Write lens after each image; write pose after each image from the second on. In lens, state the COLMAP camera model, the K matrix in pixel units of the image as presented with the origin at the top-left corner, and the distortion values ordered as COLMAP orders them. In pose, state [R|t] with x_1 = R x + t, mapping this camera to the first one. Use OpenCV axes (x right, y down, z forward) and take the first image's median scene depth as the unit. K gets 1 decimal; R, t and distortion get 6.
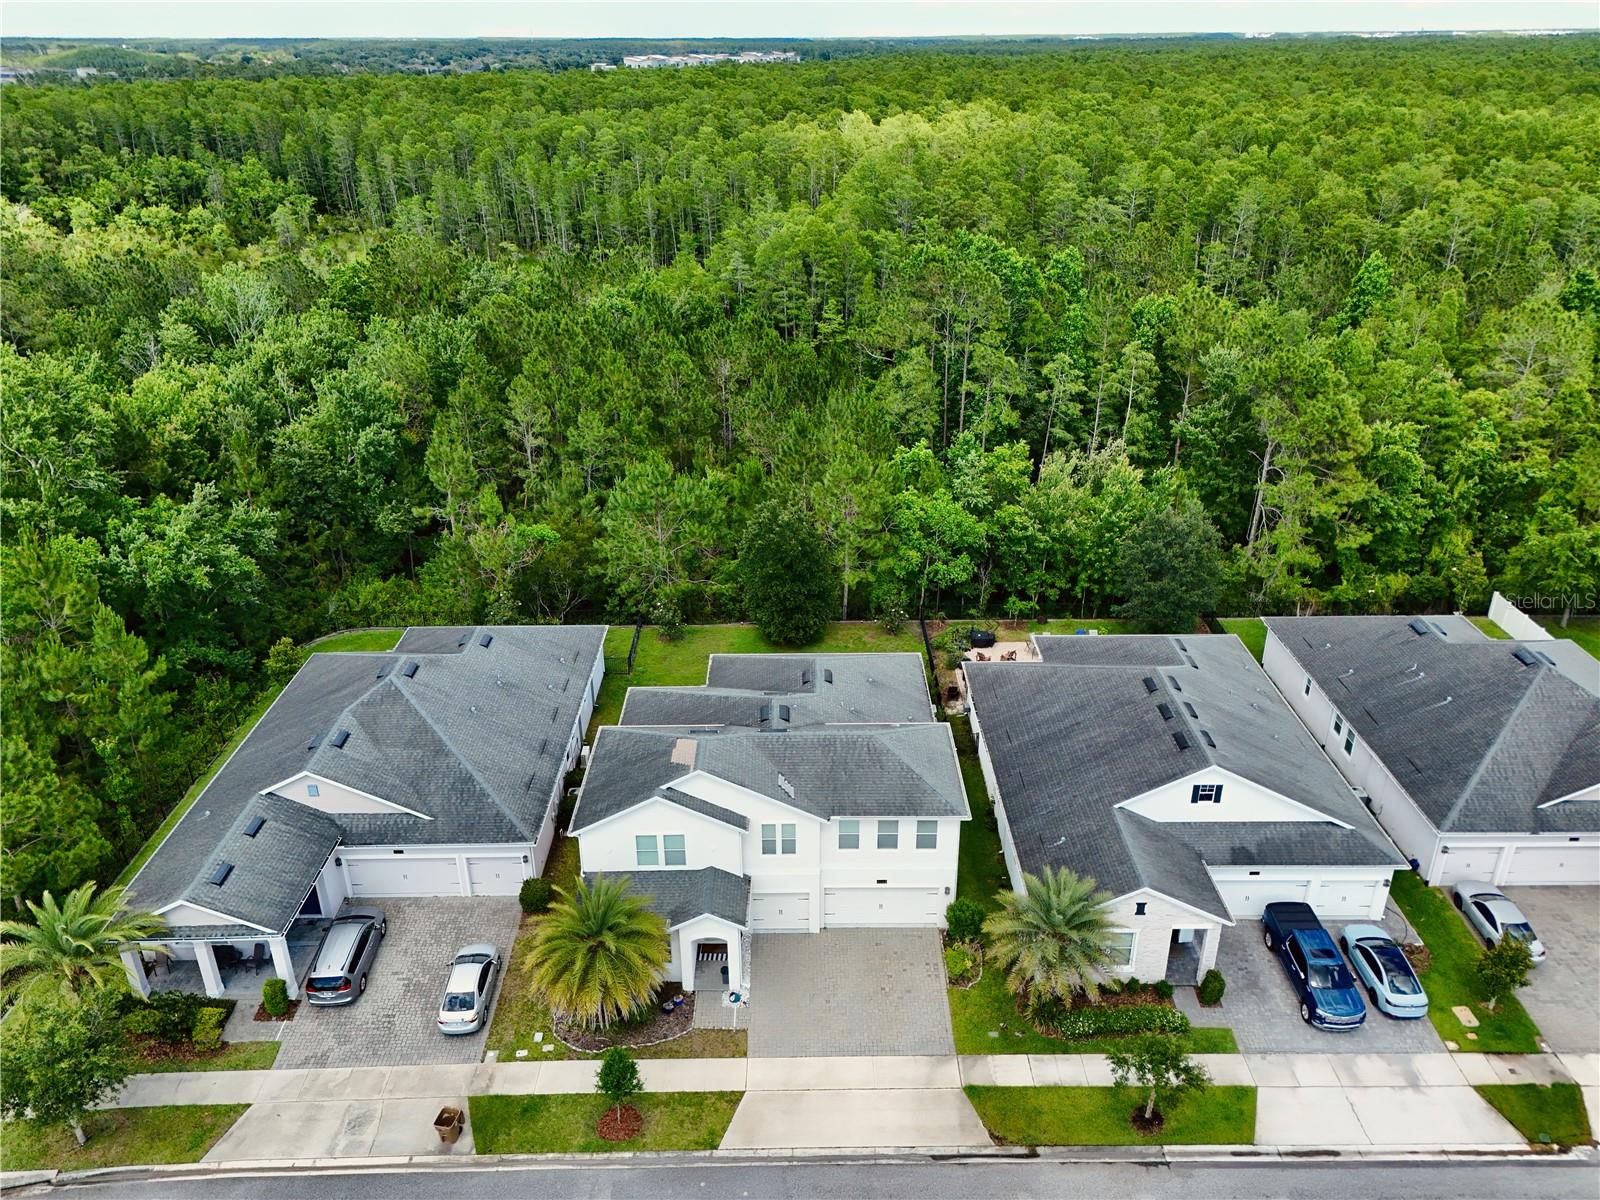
lens RADIAL K [[1173.6, 0, 803.8], [0, 1173.6, 619.1], [0, 0, 1]] dist [0.055119, -0.040002]
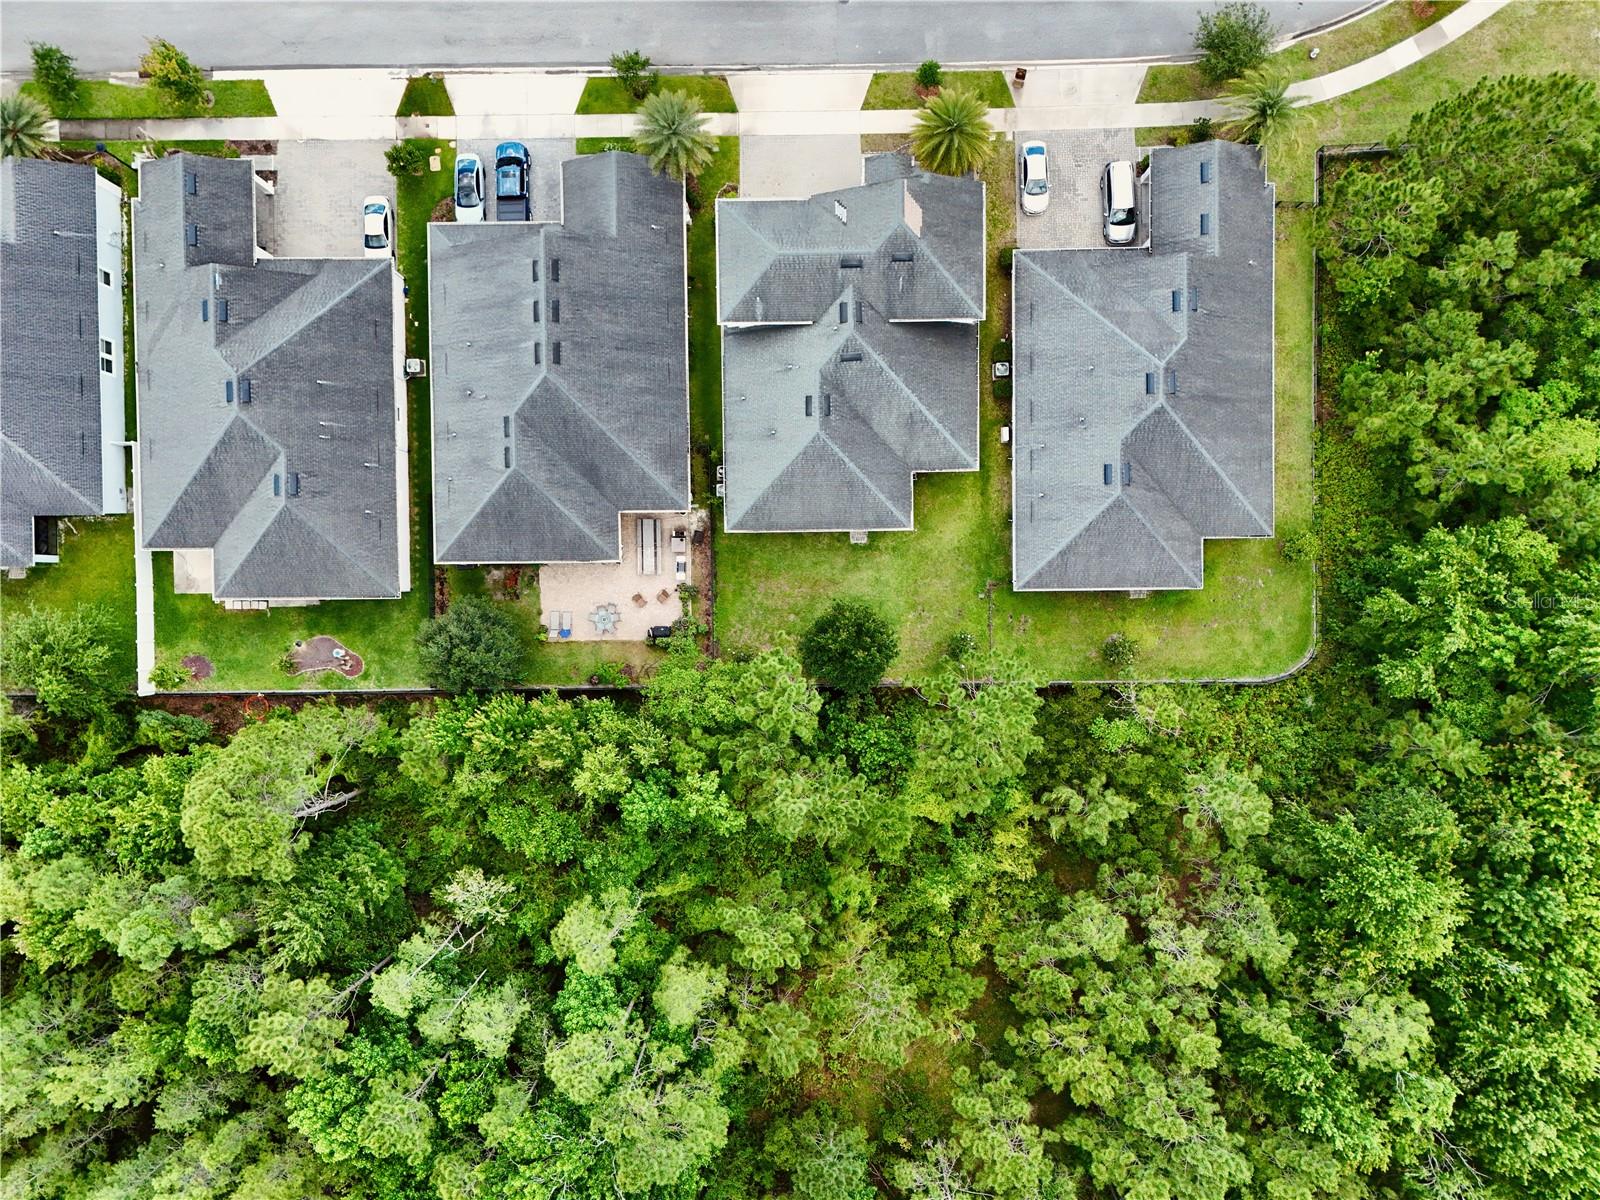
lens RADIAL K [[1173.6, 0, 803.8], [0, 1173.6, 619.1], [0, 0, 1]] dist [0.055119, -0.040002]
pose [[-0.999844, 0.005853, 0.016692, 0.009692], [0.012217, -0.453943, 0.890947, -1.420262], [0.012792, 0.891011, 0.453801, 0.804935]]
